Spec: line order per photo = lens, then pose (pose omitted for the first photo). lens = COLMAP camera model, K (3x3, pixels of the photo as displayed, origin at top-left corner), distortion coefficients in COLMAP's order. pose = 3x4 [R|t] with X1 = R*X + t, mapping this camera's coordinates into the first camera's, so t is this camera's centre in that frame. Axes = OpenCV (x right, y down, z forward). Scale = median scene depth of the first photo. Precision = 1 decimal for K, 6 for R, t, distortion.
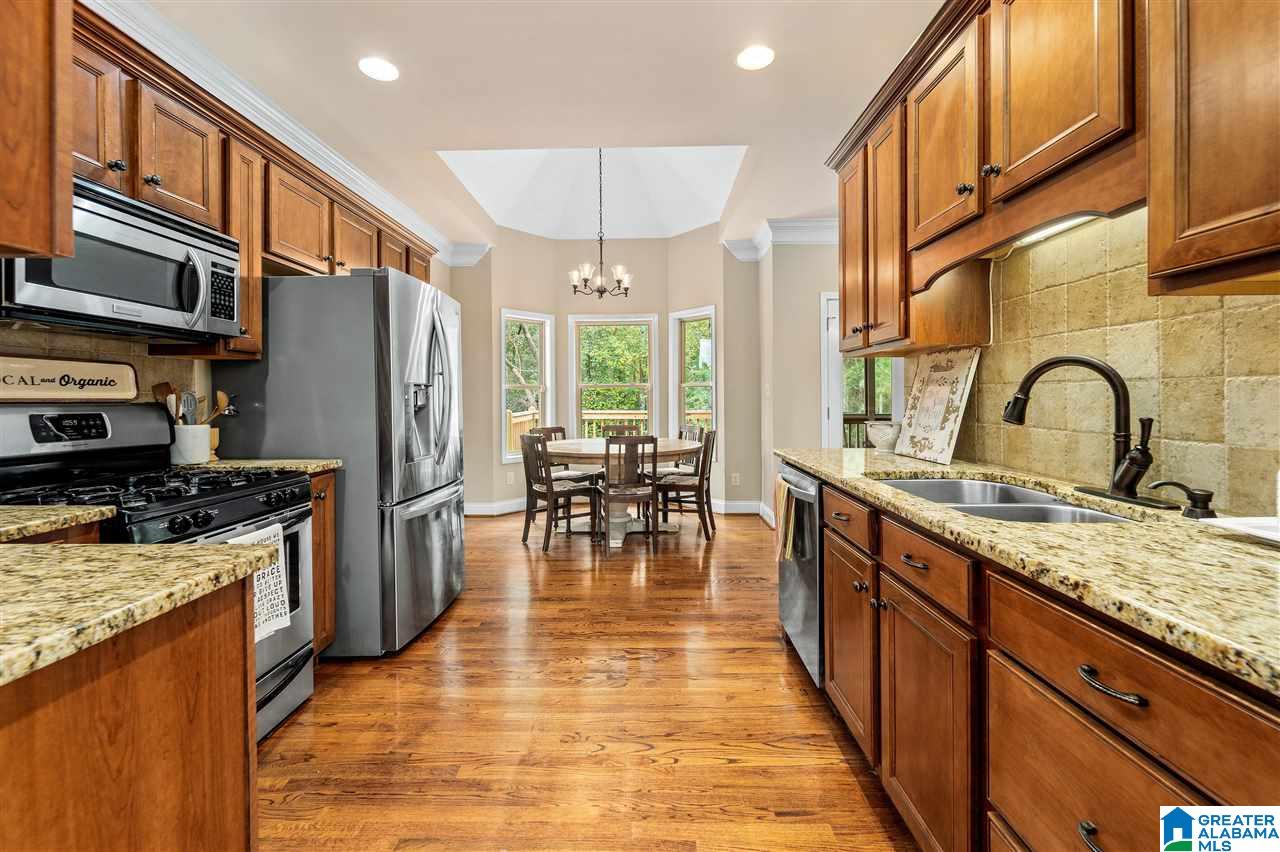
lens RADIAL K [[531.1, 0, 636.0], [0, 531.1, 418.6], [0, 0, 1]] dist [-0.001931, -0.000152]
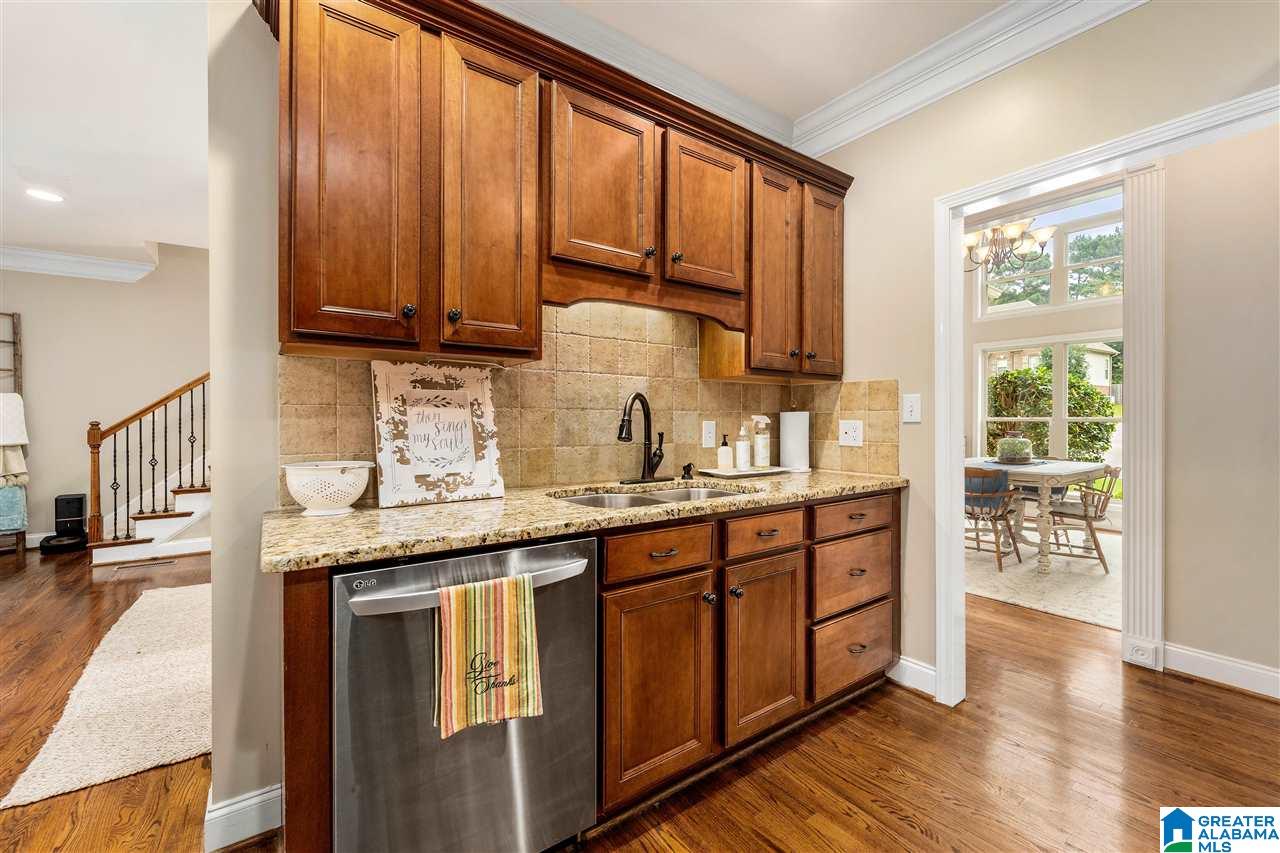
lens RADIAL K [[531.1, 0, 636.0], [0, 531.1, 419.1], [0, 0, 1]] dist [-0.001931, -0.000152]
pose [[-0.599468, 0.013042, 0.800292, -0.341344], [0.040798, 0.999065, 0.014279, -0.061524], [-0.799358, 0.041211, -0.599440, 1.777031]]
